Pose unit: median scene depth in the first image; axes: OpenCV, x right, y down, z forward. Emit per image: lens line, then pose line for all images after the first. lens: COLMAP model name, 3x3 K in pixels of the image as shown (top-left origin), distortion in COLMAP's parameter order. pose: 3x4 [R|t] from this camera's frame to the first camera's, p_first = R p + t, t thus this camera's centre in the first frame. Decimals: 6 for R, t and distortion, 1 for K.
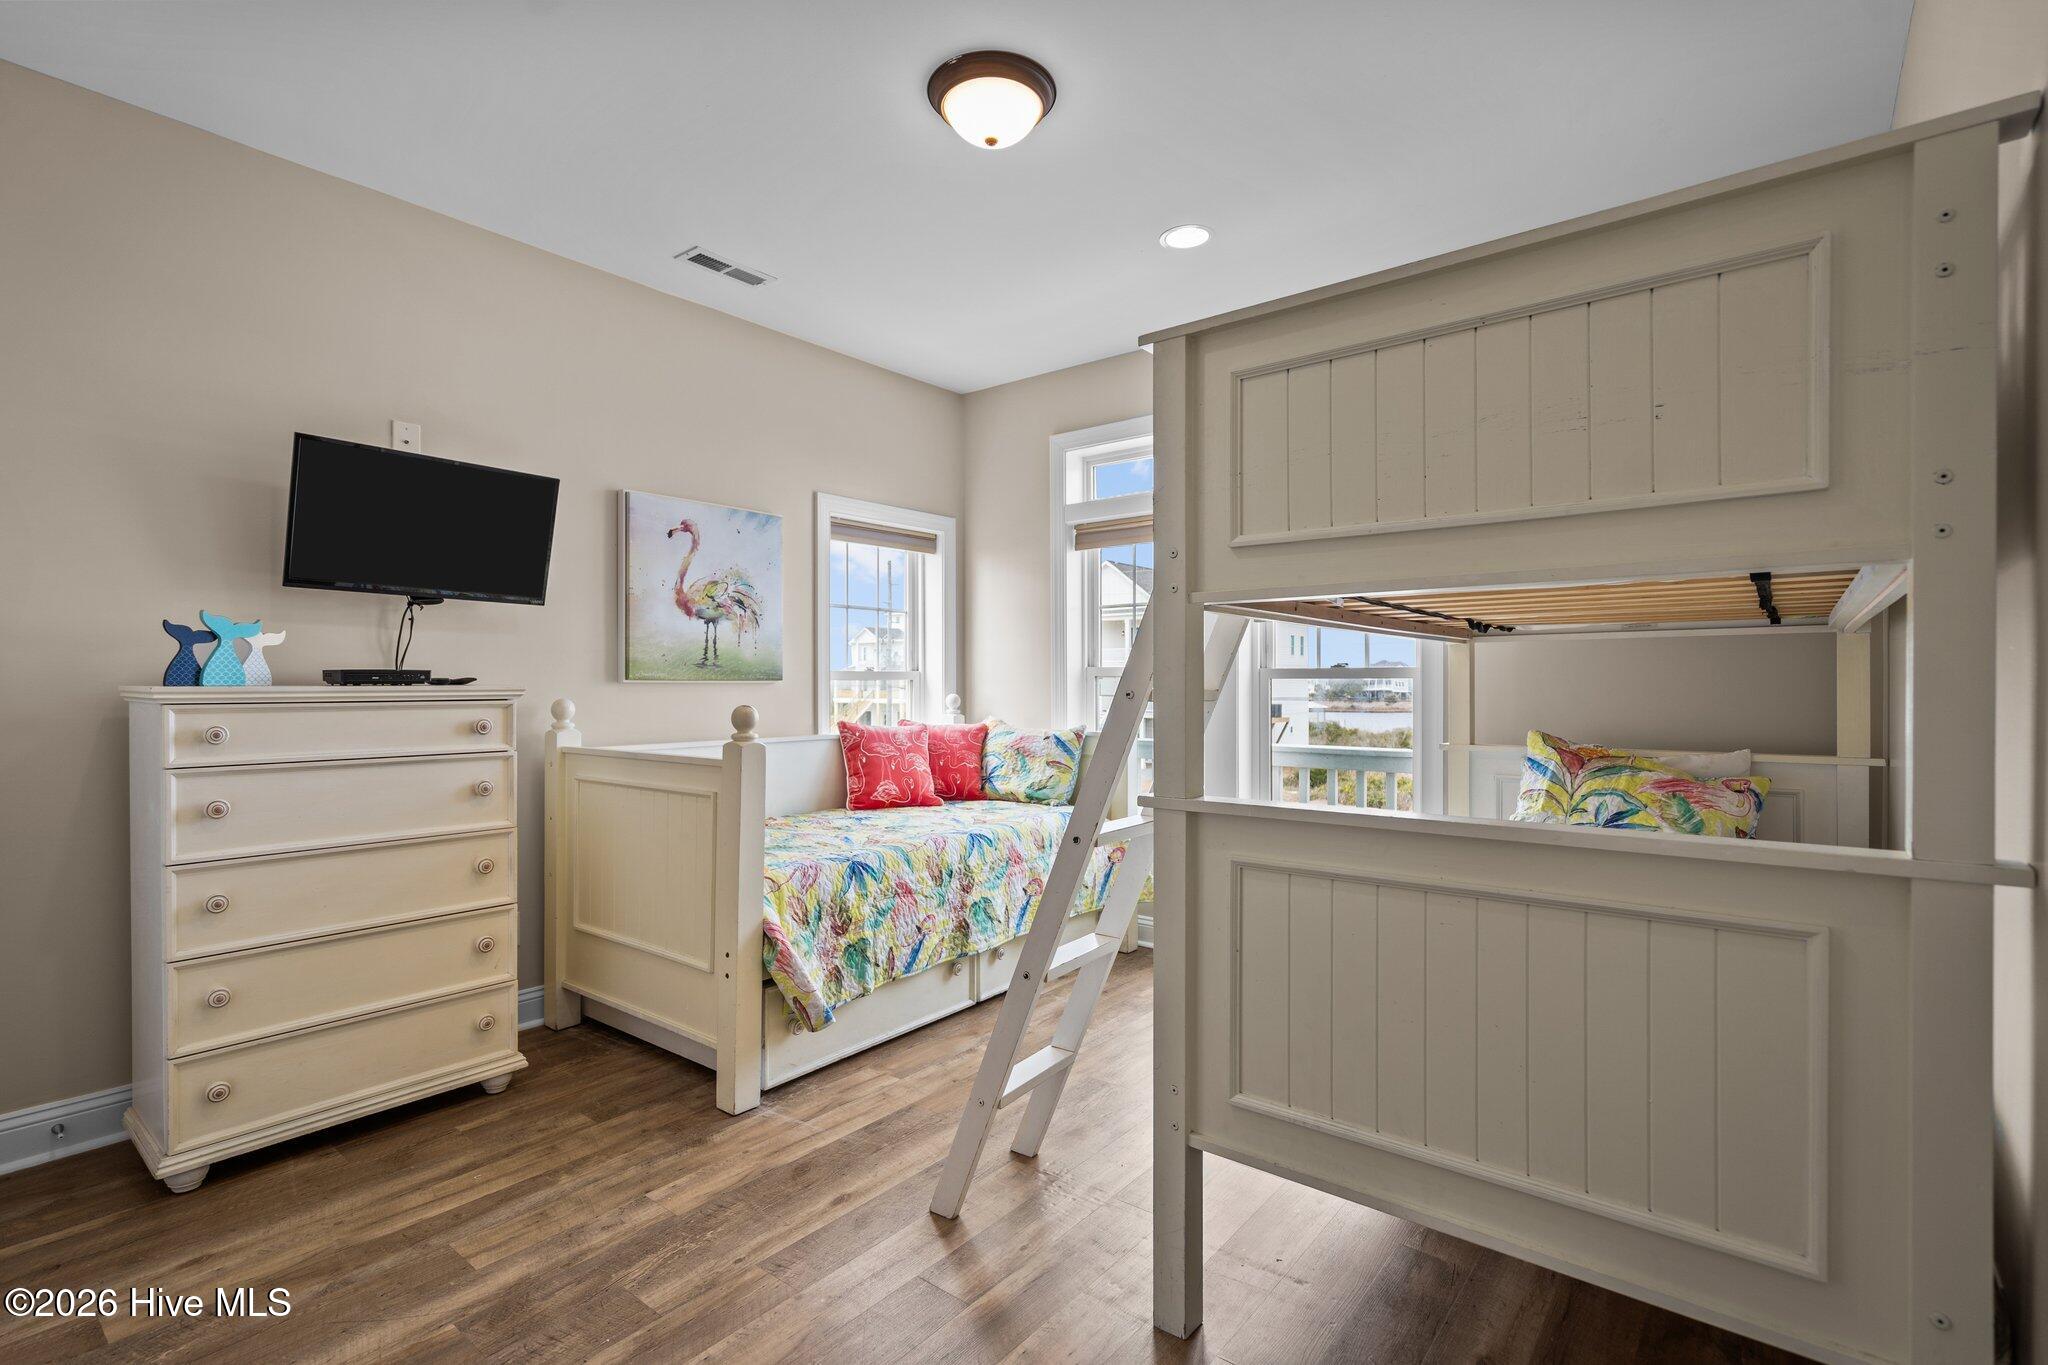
lens RADIAL K [[944.8, 0, 989.8], [0, 944.8, 670.6], [0, 0, 1]] dist [-0.003562, 0.002076]
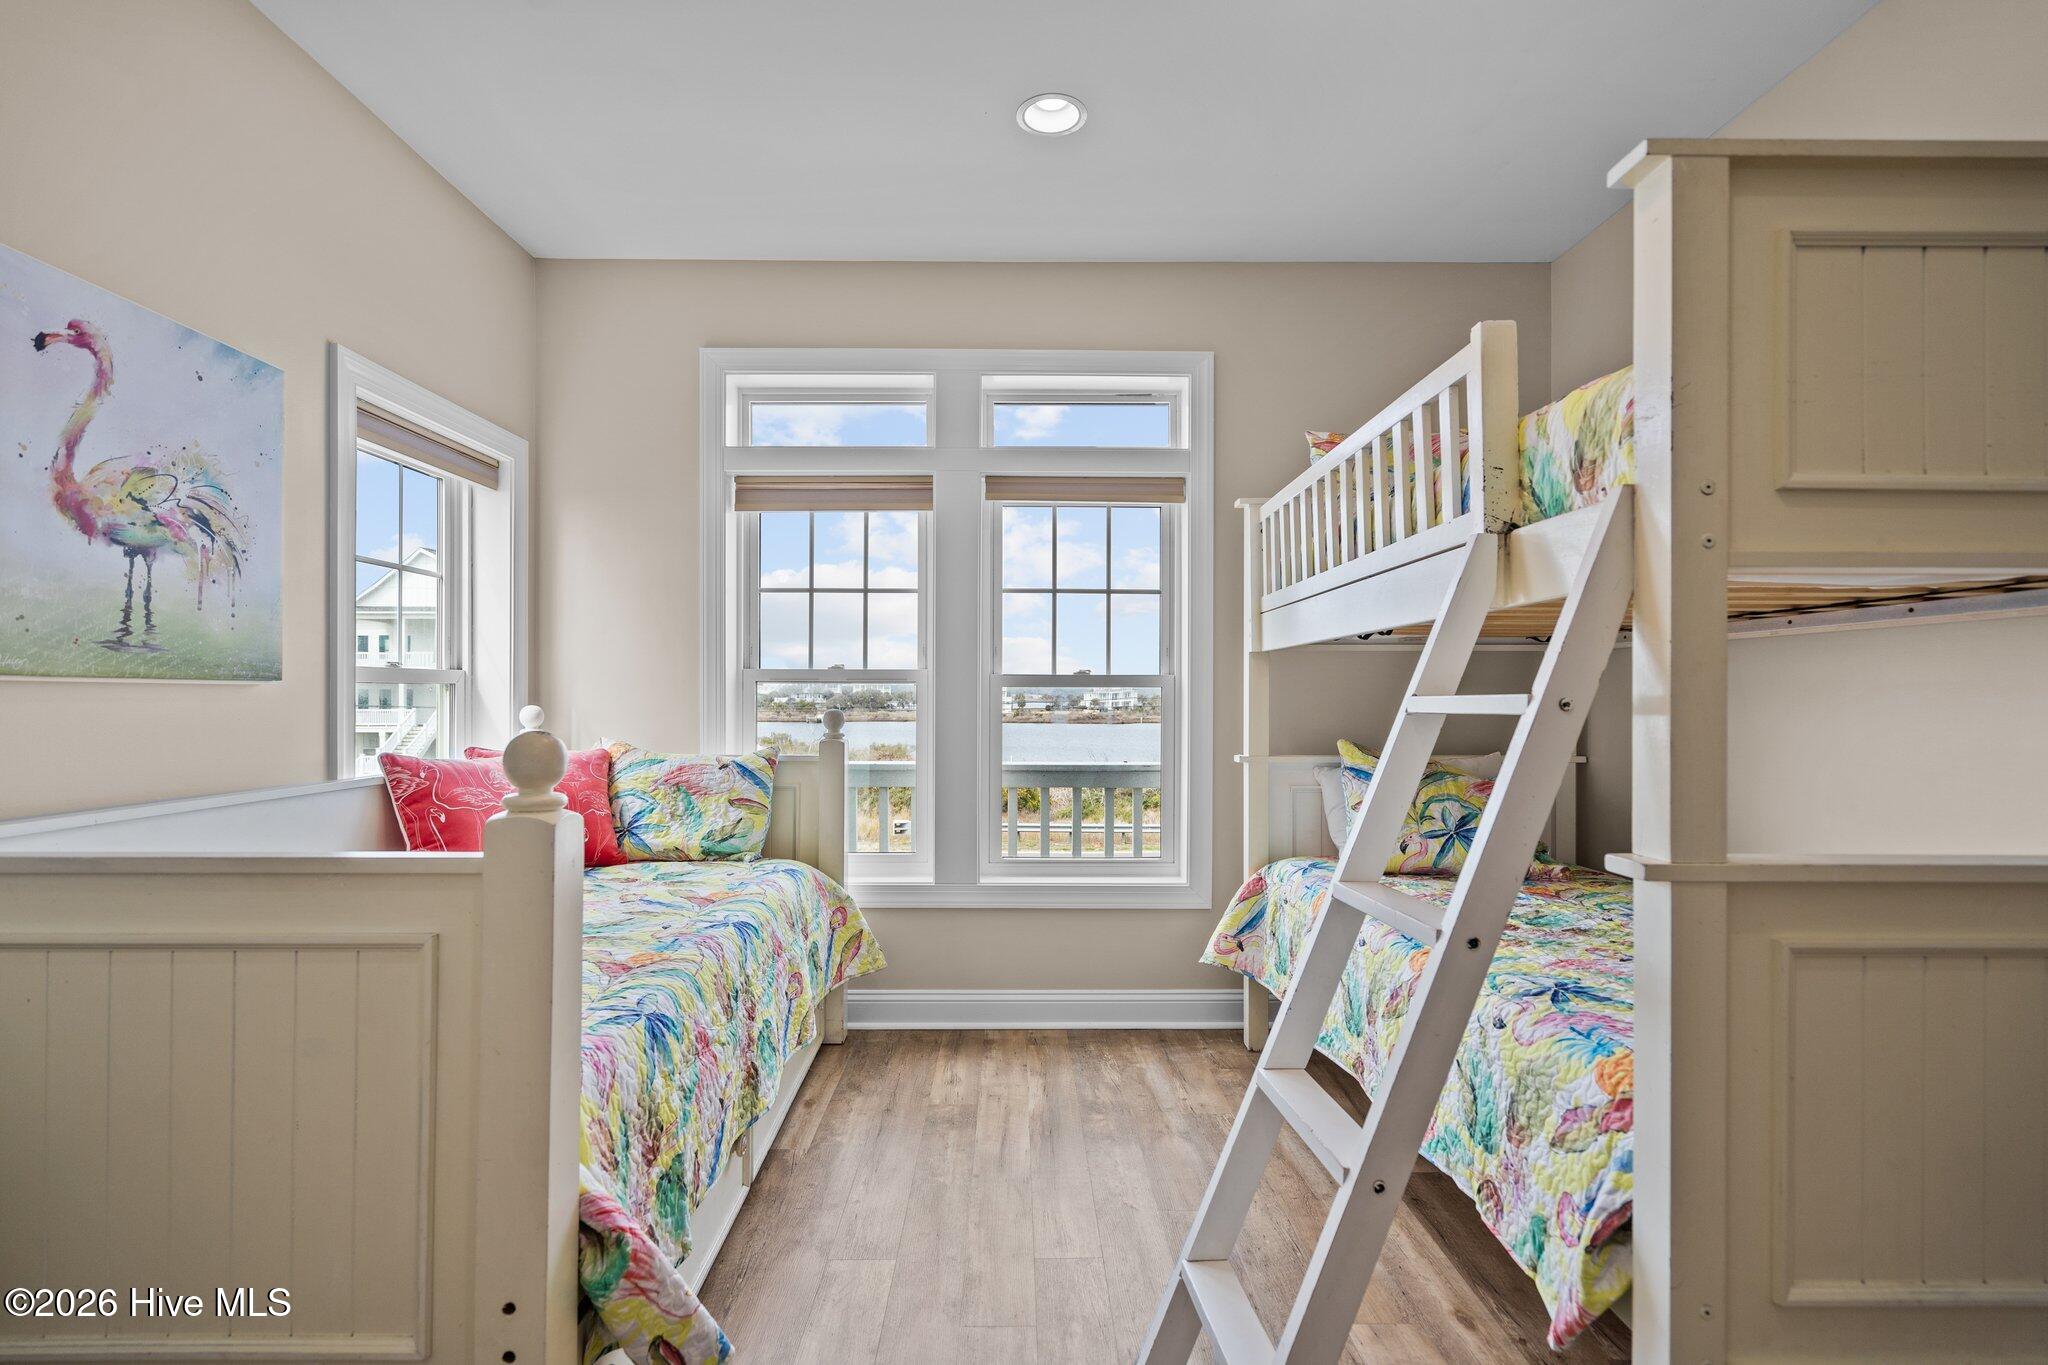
lens RADIAL K [[944.8, 0, 1027.5], [0, 944.8, 688.0], [0, 0, 1]] dist [-0.003562, 0.002076]
pose [[0.767534, 0.008896, 0.640947, -0.248930], [-0.013418, 0.999908, 0.002190, 0.008321], [-0.640868, -0.010281, 0.767582, 0.344091]]
